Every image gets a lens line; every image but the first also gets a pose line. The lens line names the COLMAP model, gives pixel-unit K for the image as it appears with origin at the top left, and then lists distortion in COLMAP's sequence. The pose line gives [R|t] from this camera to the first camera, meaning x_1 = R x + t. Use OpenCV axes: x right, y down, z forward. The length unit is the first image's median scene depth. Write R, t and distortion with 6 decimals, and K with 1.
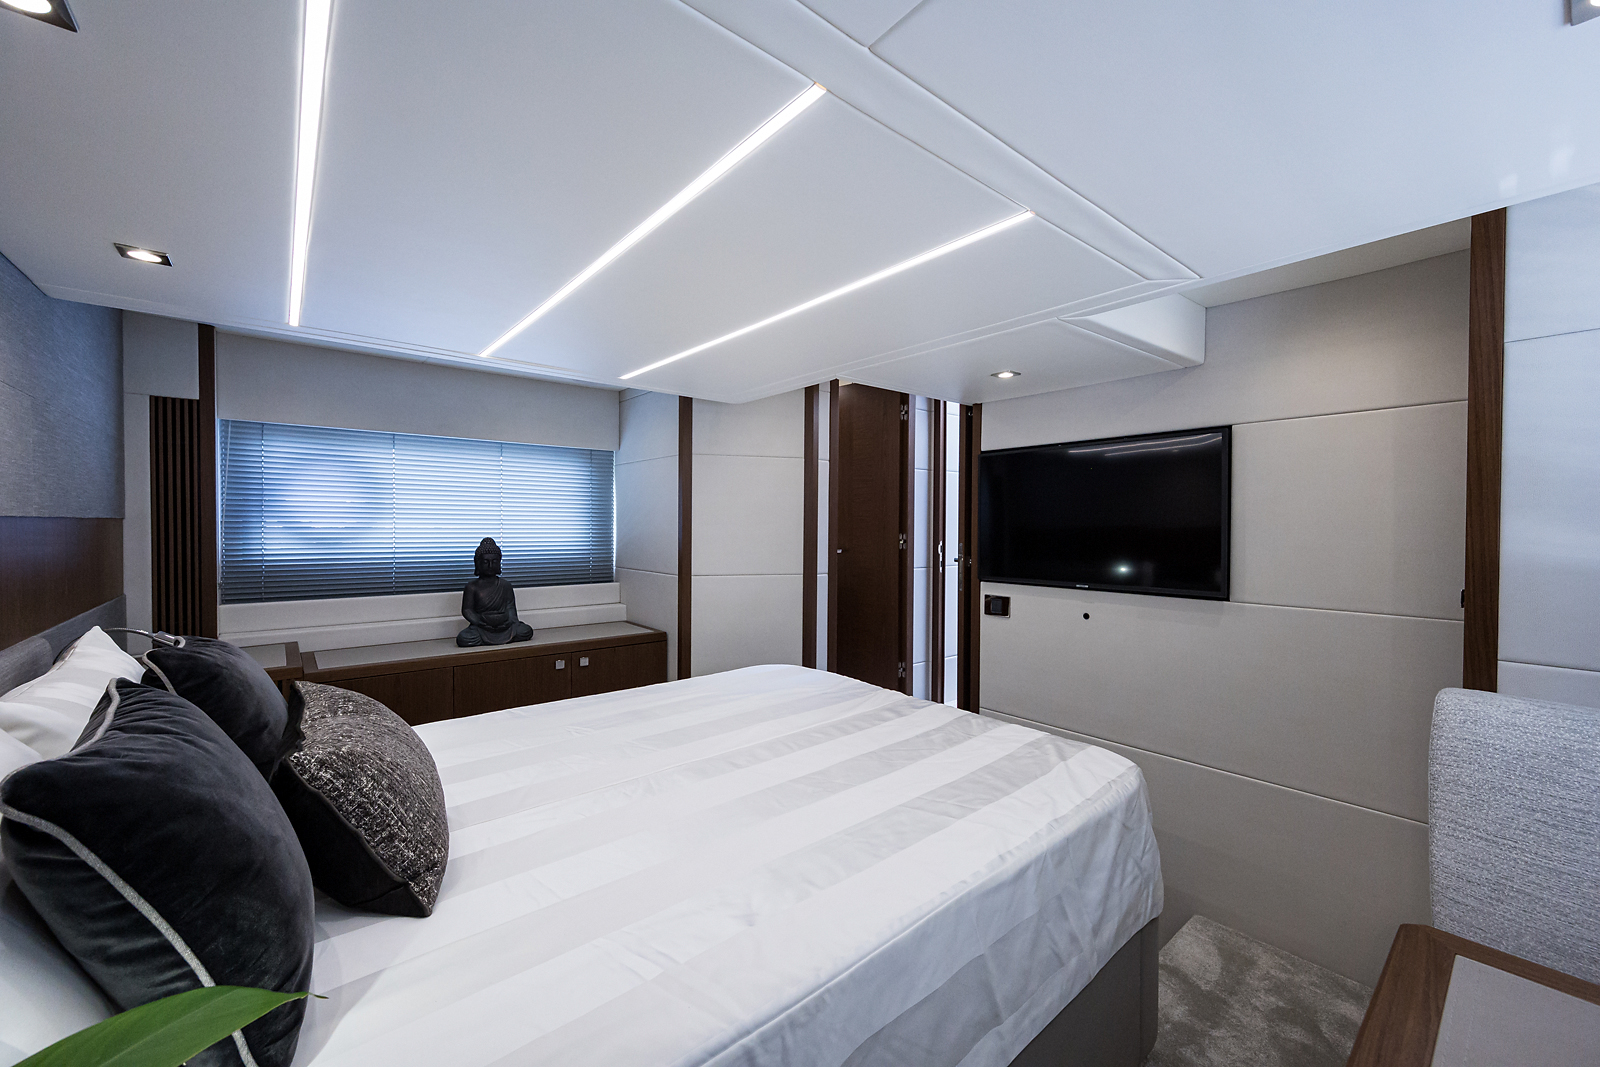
lens RADIAL K [[635.3, 0, 805.9], [0, 635.3, 534.8], [0, 0, 1]] dist [-0.003320, 0.001669]
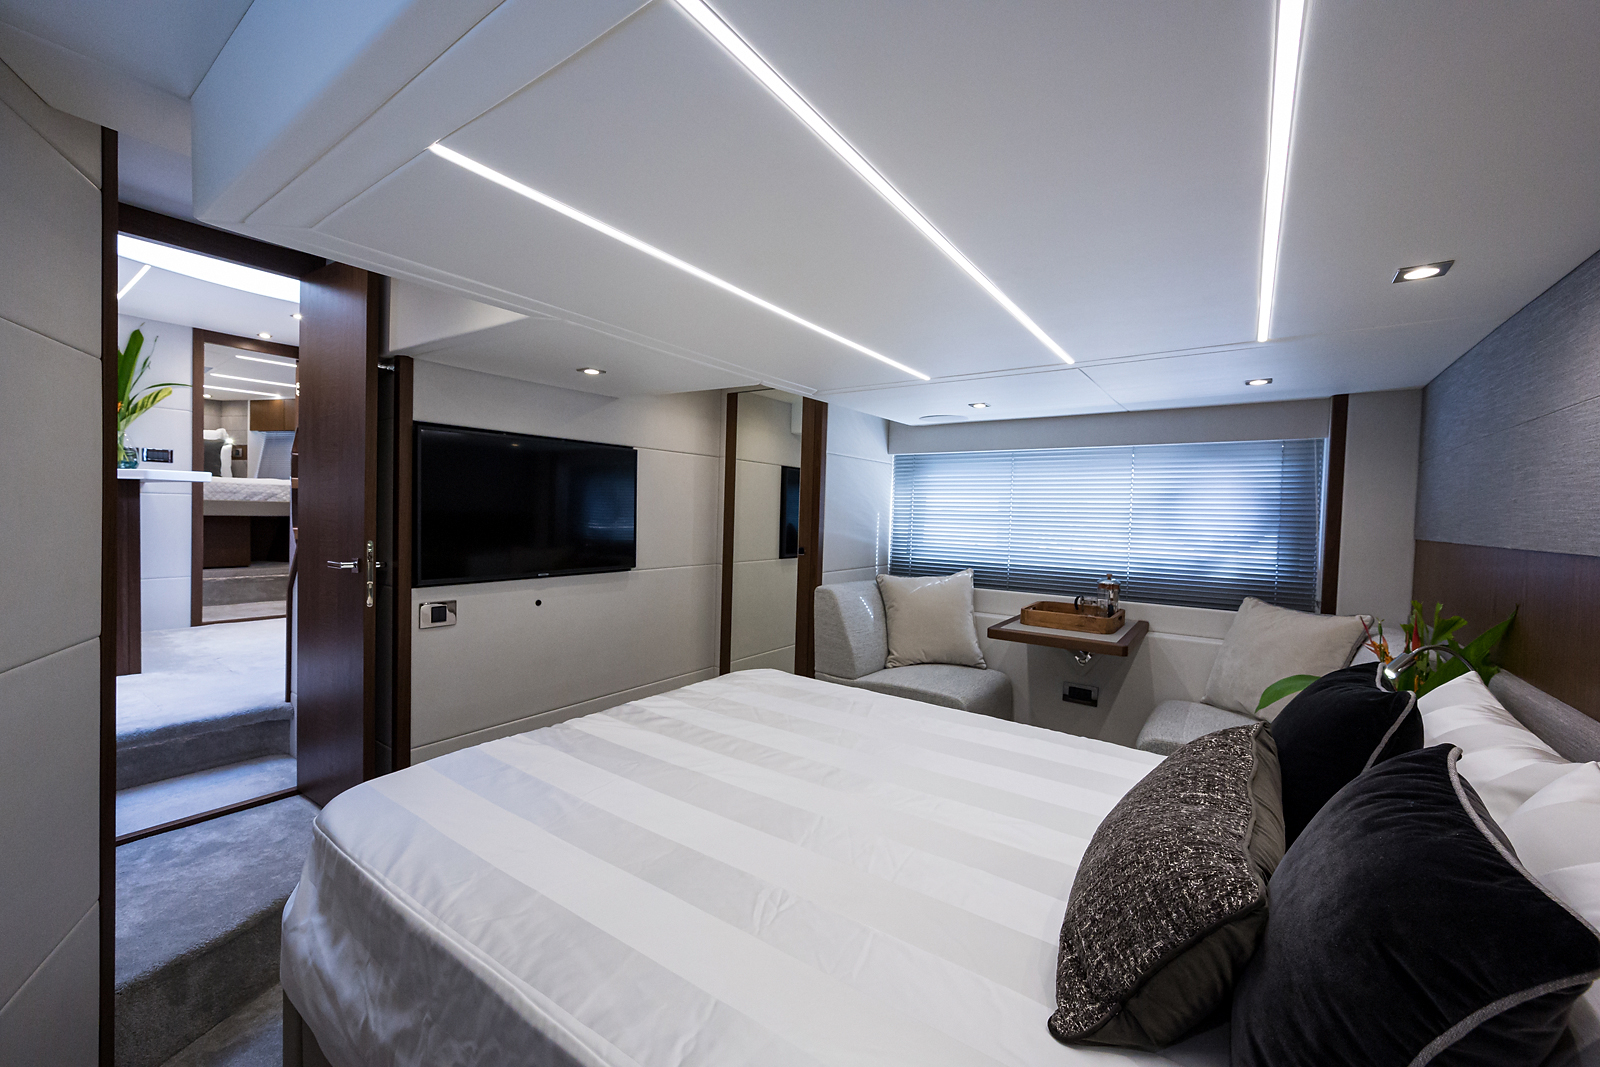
lens RADIAL K [[635.3, 0, 792.4], [0, 635.3, 531.4], [0, 0, 1]] dist [-0.003320, 0.001669]
pose [[-0.254107, -0.042135, 0.966258, -0.700937], [-0.011069, 0.999112, 0.040657, -0.039860], [-0.967113, -0.000364, -0.254348, 0.877440]]
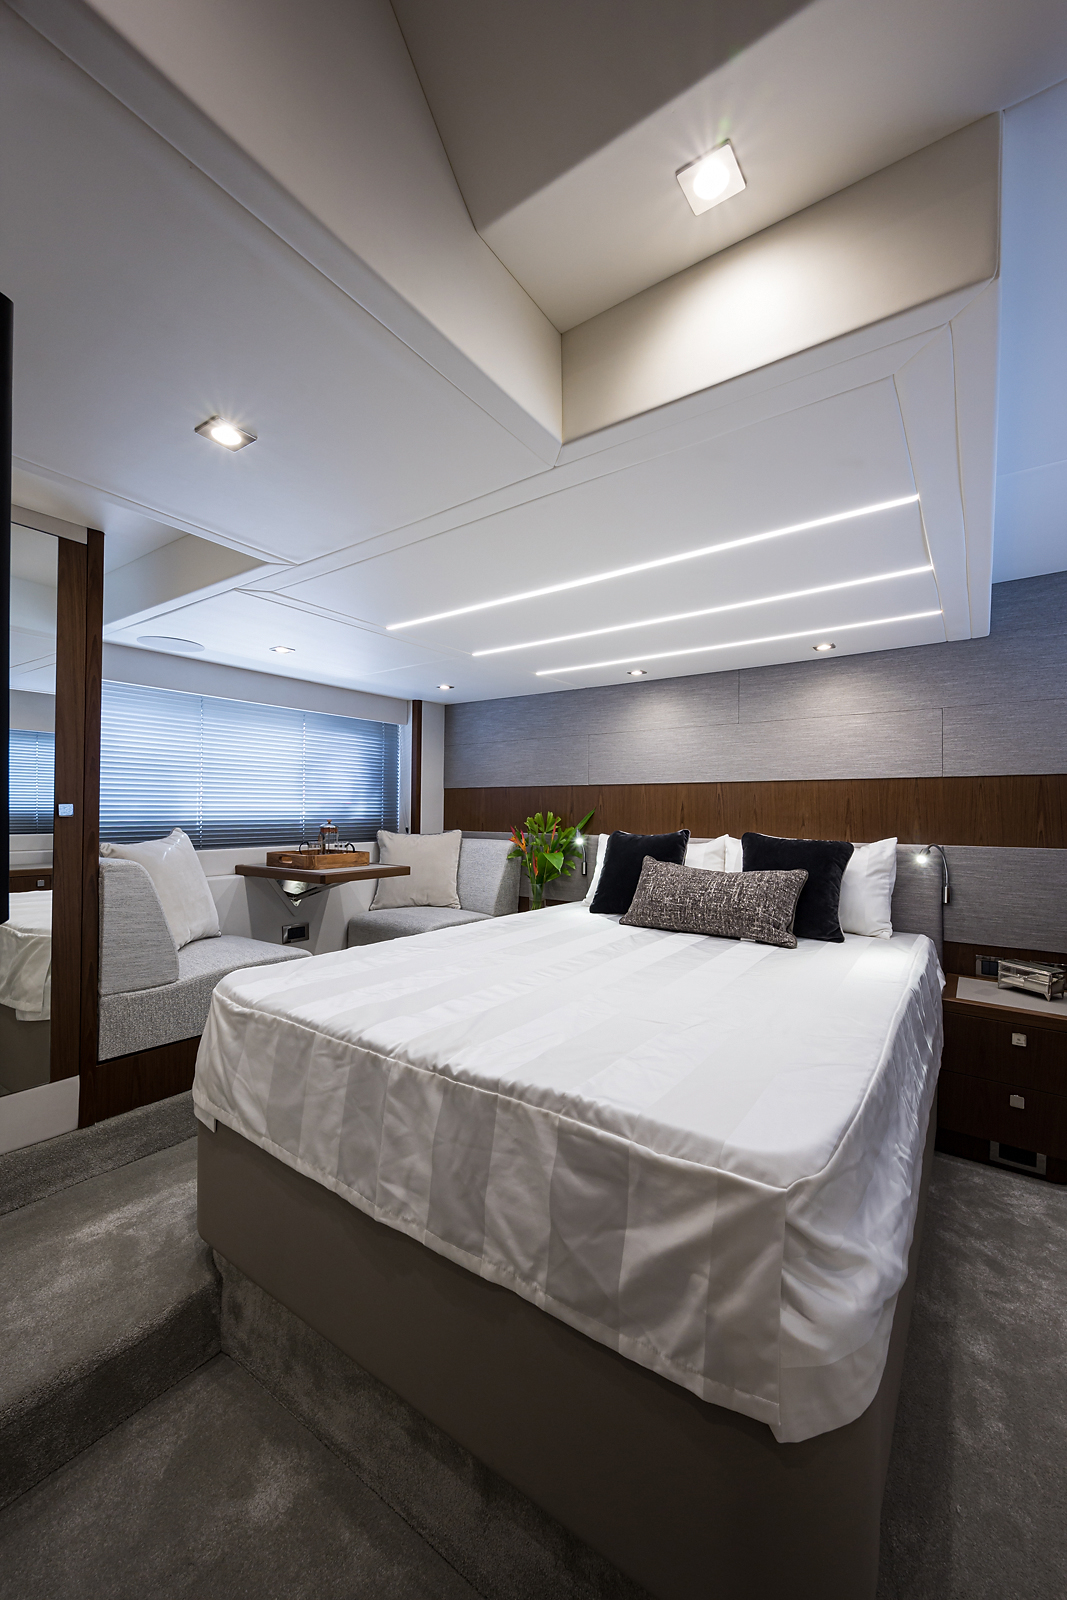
lens RADIAL K [[635.3, 0, 529.6], [0, 635.3, 811.5], [0, 0, 1]] dist [-0.003320, 0.001669]
pose [[-0.967611, -0.008688, -0.252297, 0.192375], [-0.013421, 0.999765, 0.017045, 0.031857], [0.252089, 0.019879, -0.967500, 1.451673]]
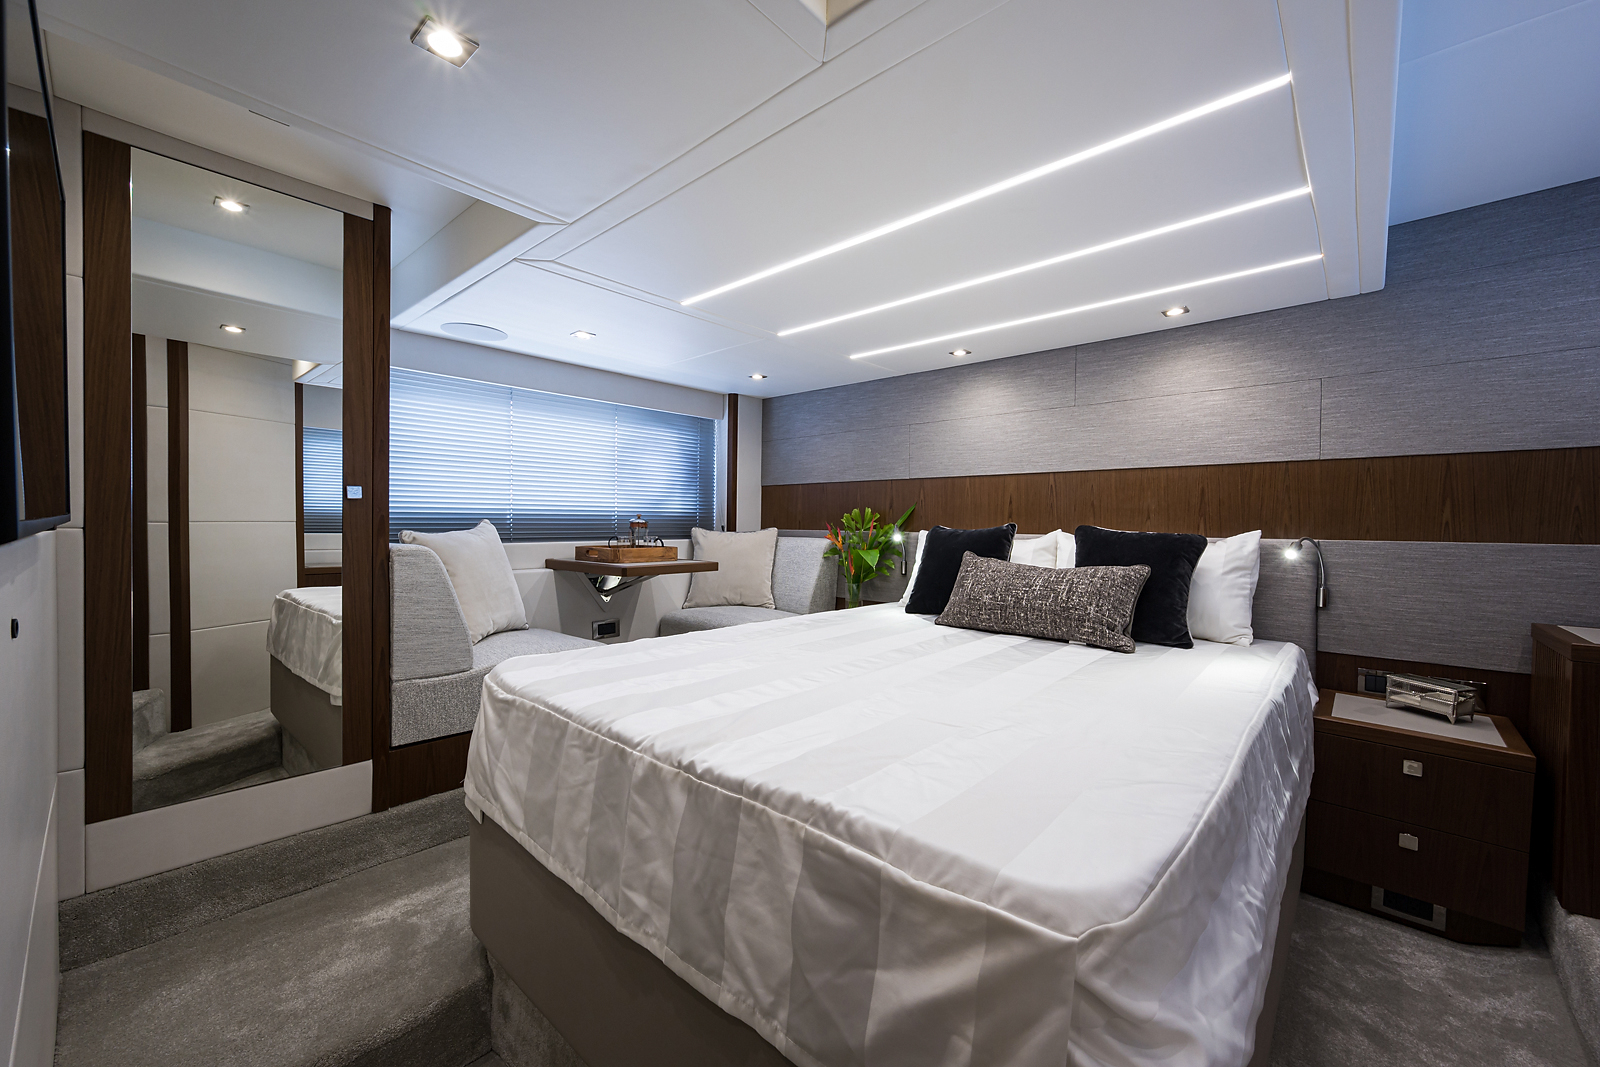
lens RADIAL K [[635.3, 0, 799.9], [0, 635.3, 536.1], [0, 0, 1]] dist [-0.003320, 0.001669]
pose [[-0.989751, -0.009000, -0.142519, 0.119295], [-0.014621, 0.999154, 0.038441, 0.067800], [0.142052, 0.040130, -0.989045, 1.391997]]
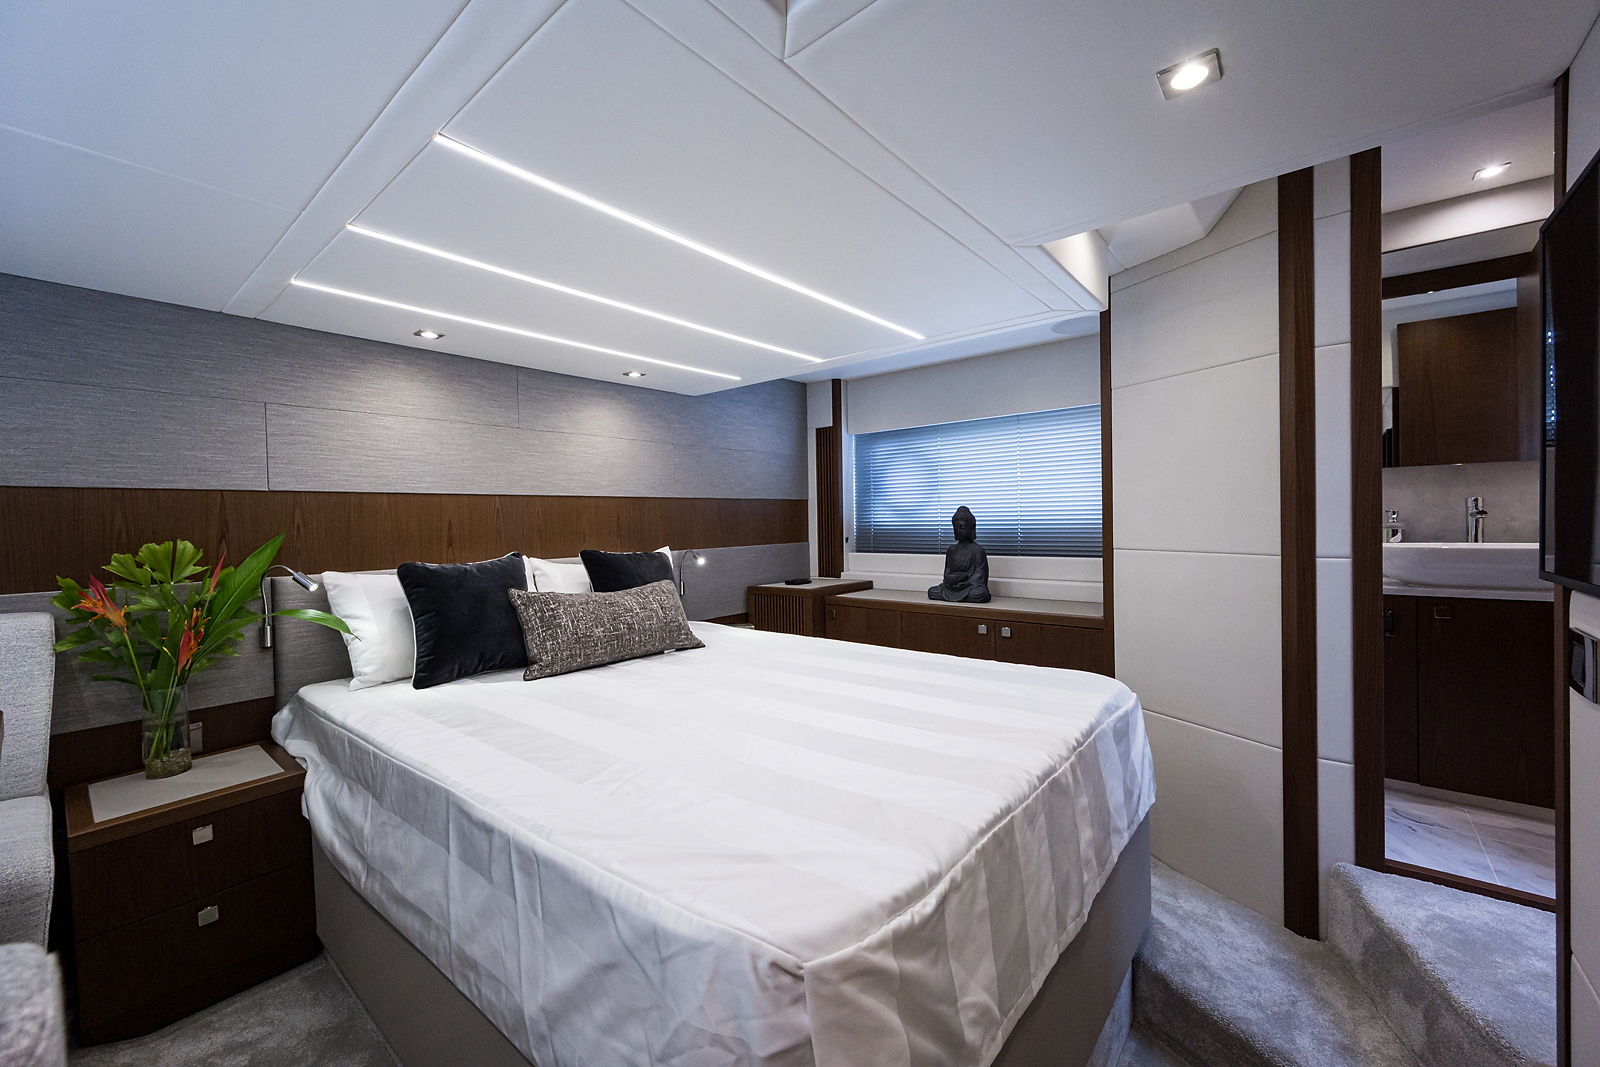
lens RADIAL K [[635.3, 0, 801.8], [0, 635.3, 531.4], [0, 0, 1]] dist [-0.003320, 0.001669]
pose [[0.187076, 0.009804, -0.982296, 0.642089], [0.004466, 0.999931, 0.010830, 0.041862], [0.982335, -0.006413, 0.187020, 0.616541]]
